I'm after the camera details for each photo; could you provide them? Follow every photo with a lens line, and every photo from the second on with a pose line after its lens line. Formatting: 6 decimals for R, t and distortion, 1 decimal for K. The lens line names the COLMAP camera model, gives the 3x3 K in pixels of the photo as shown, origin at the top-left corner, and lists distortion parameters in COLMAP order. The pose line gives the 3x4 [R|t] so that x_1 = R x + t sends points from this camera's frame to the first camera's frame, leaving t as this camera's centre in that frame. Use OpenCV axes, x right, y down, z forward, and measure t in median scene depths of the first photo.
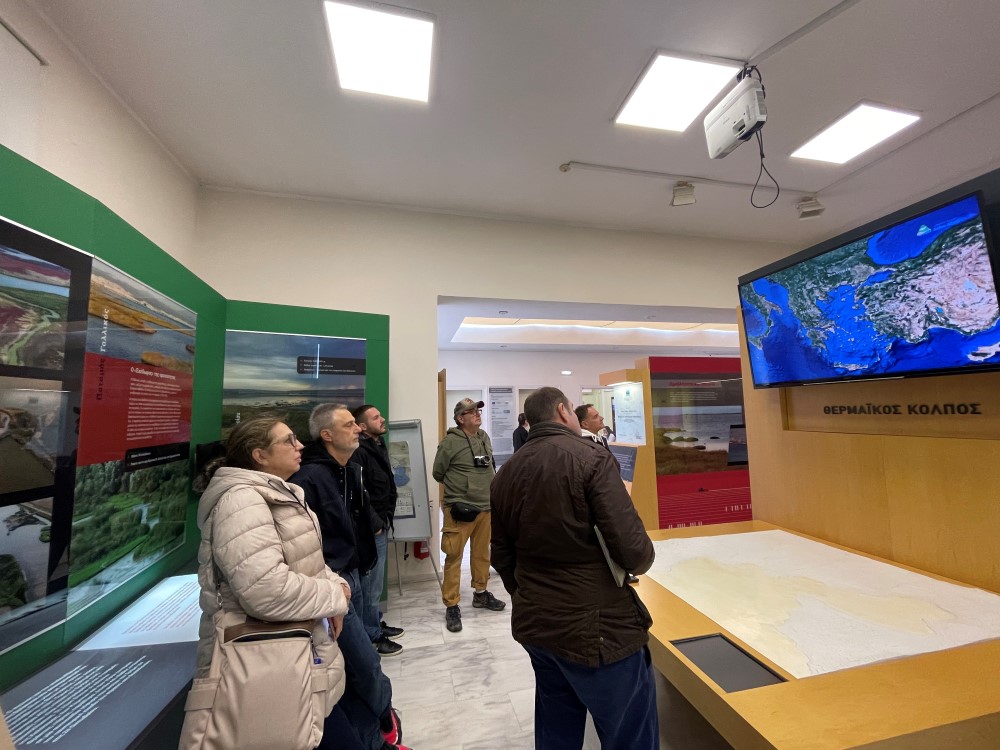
lens RADIAL K [[404.1, 0, 500.0], [0, 404.1, 375.0], [0, 0, 1]] dist [-0.000135, -0.000039]
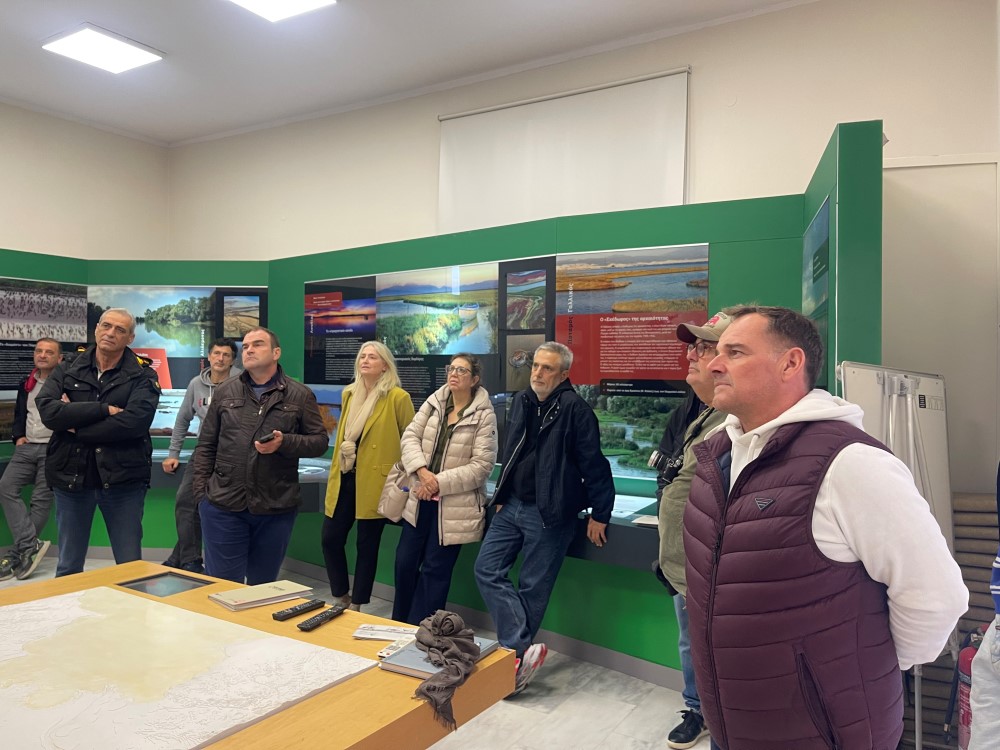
lens RADIAL K [[785.7, 0, 500.0], [0, 785.7, 375.0], [0, 0, 1]] dist [0.010461, -0.001338]
pose [[-0.707389, 0.016922, -0.706622, 1.234799], [0.071465, 0.996303, -0.047683, 0.284790], [0.703203, -0.084229, -0.705983, 2.734228]]
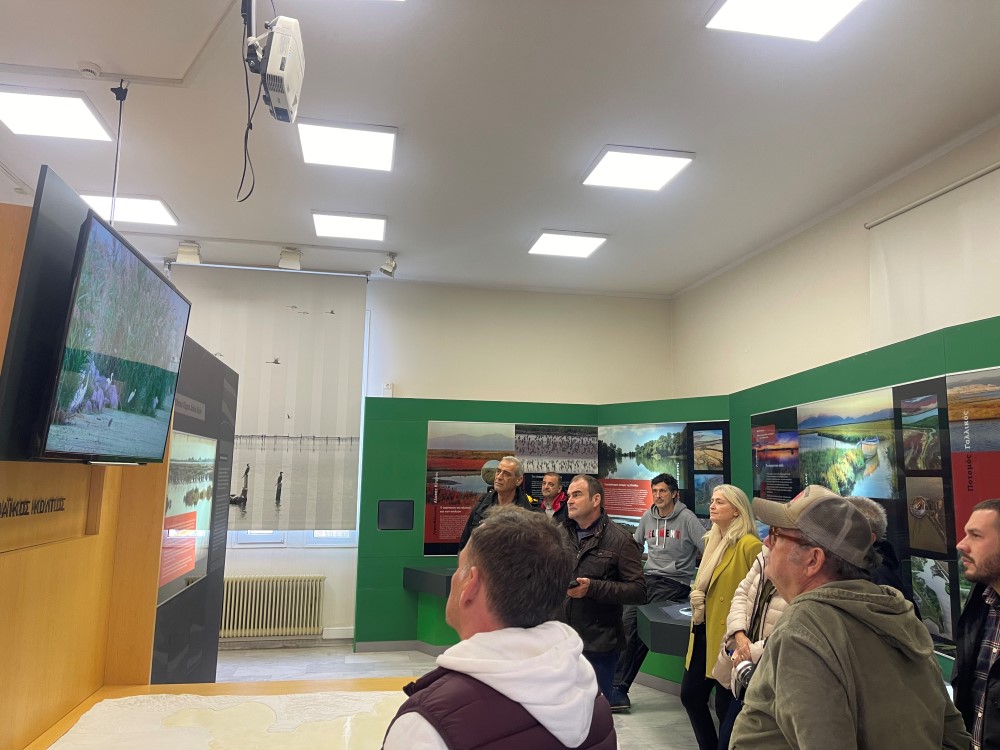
lens RADIAL K [[756.6, 0, 500.0], [0, 756.6, 375.0], [0, 0, 1]] dist [0.001639, 0.004541]
pose [[-0.998778, 0.009957, 0.048406, 0.235442], [-0.001015, 0.975151, -0.221538, 0.206932], [-0.049409, -0.221317, -0.973950, 3.057804]]
